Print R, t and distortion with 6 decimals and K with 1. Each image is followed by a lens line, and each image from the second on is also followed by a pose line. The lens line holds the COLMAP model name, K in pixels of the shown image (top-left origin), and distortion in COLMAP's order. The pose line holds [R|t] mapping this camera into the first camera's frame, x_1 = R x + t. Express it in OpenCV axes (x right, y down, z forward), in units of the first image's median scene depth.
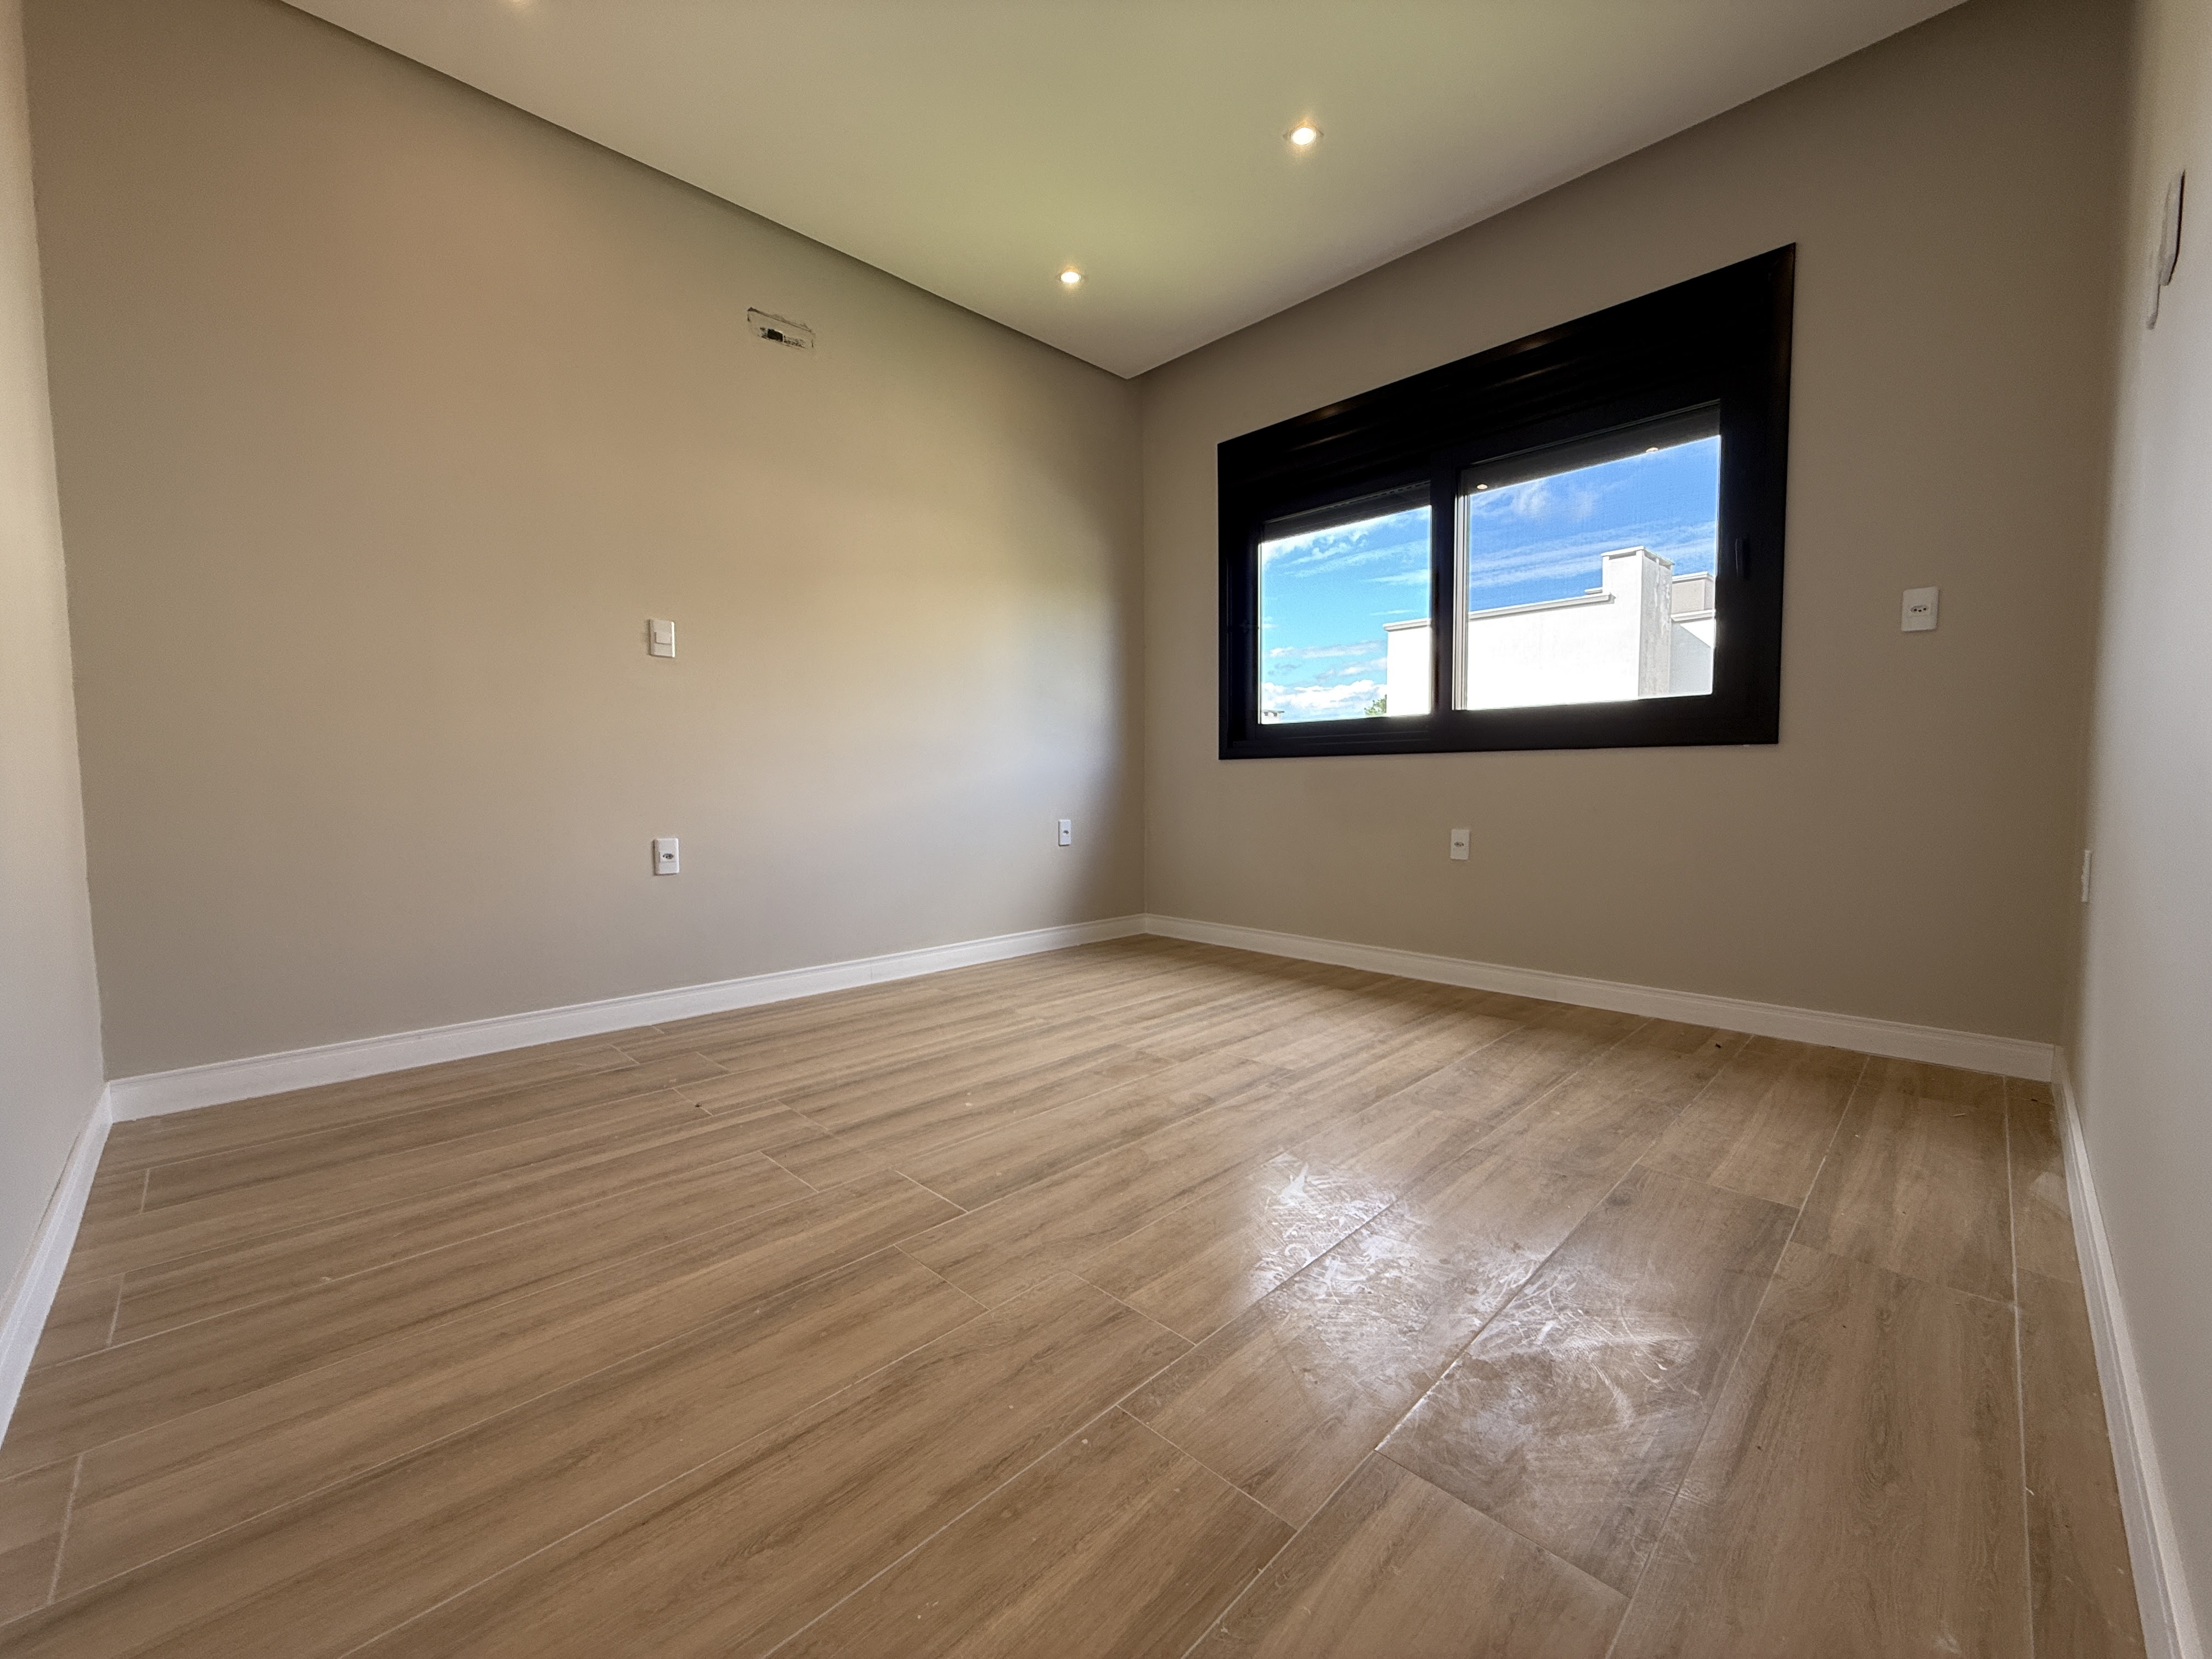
lens RADIAL K [[887.2, 0, 1110.5], [0, 887.2, 834.8], [0, 0, 1]] dist [0.000217, -0.000247]
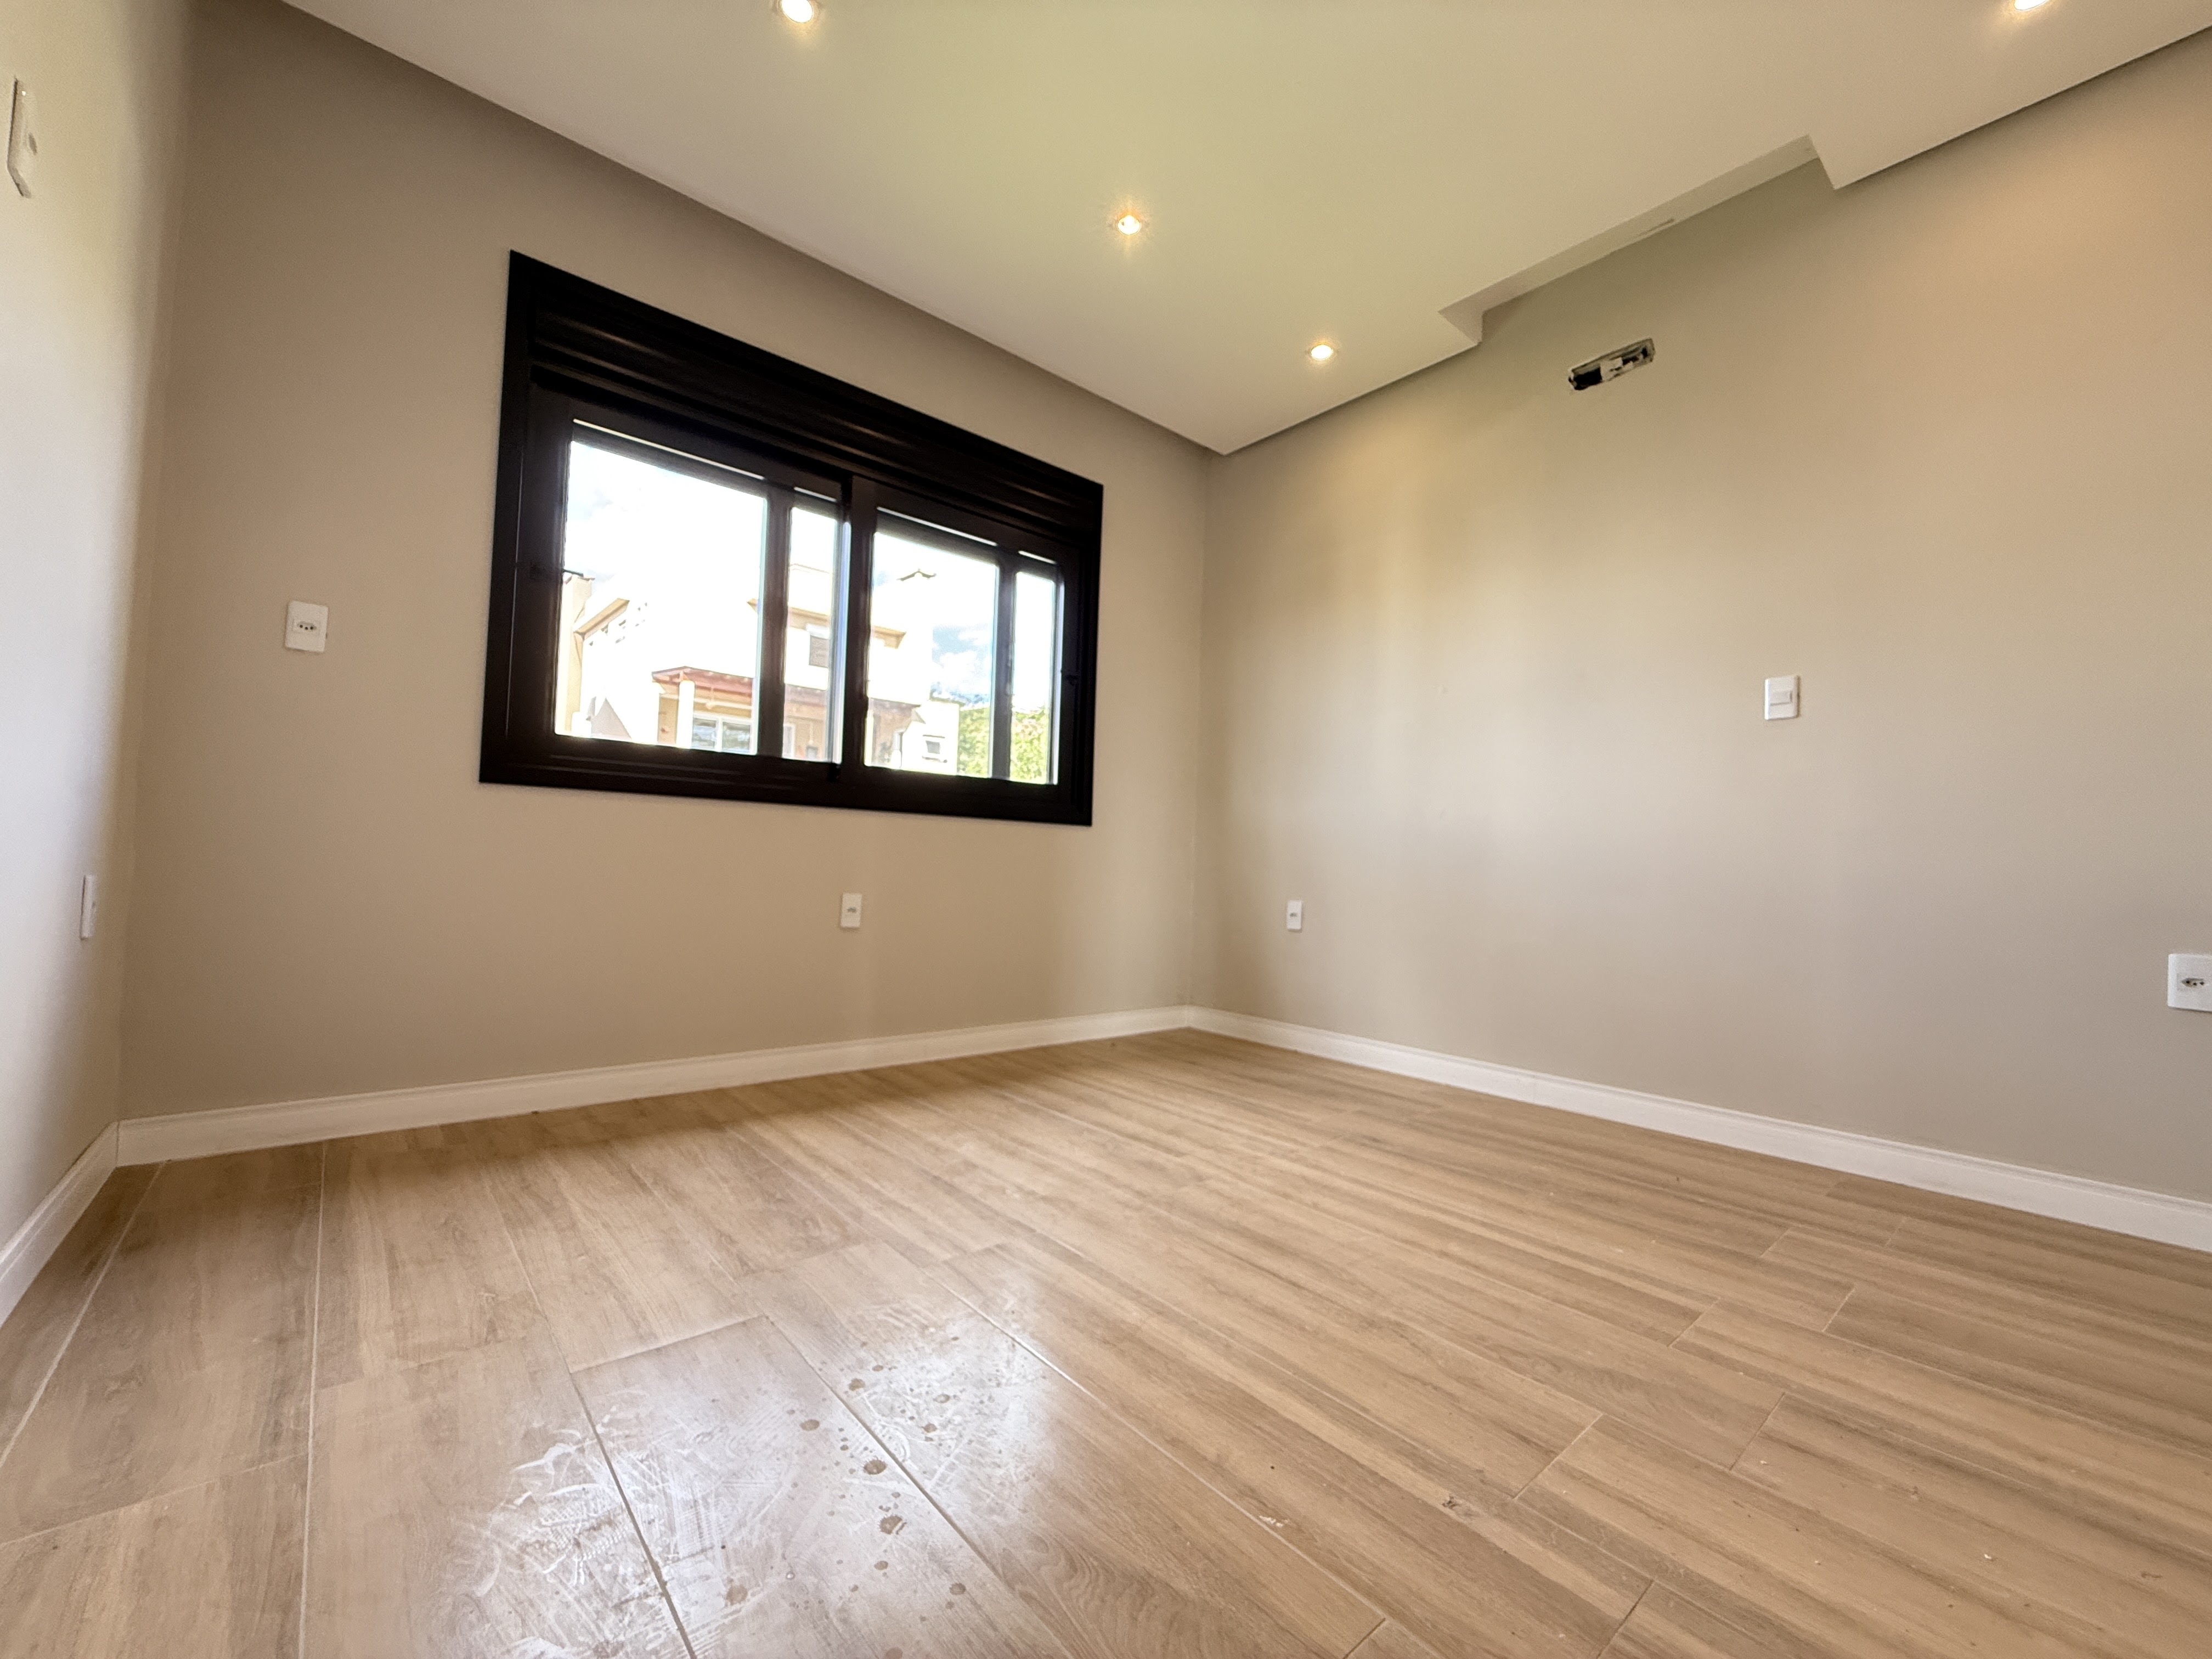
lens RADIAL K [[887.2, 0, 1110.5], [0, 887.2, 834.8], [0, 0, 1]] dist [0.000217, -0.000247]
pose [[0.078845, 0.027917, 0.996496, -0.518083], [0.007305, 0.999565, -0.028581, -0.040079], [-0.996860, 0.009533, 0.078607, 0.687147]]
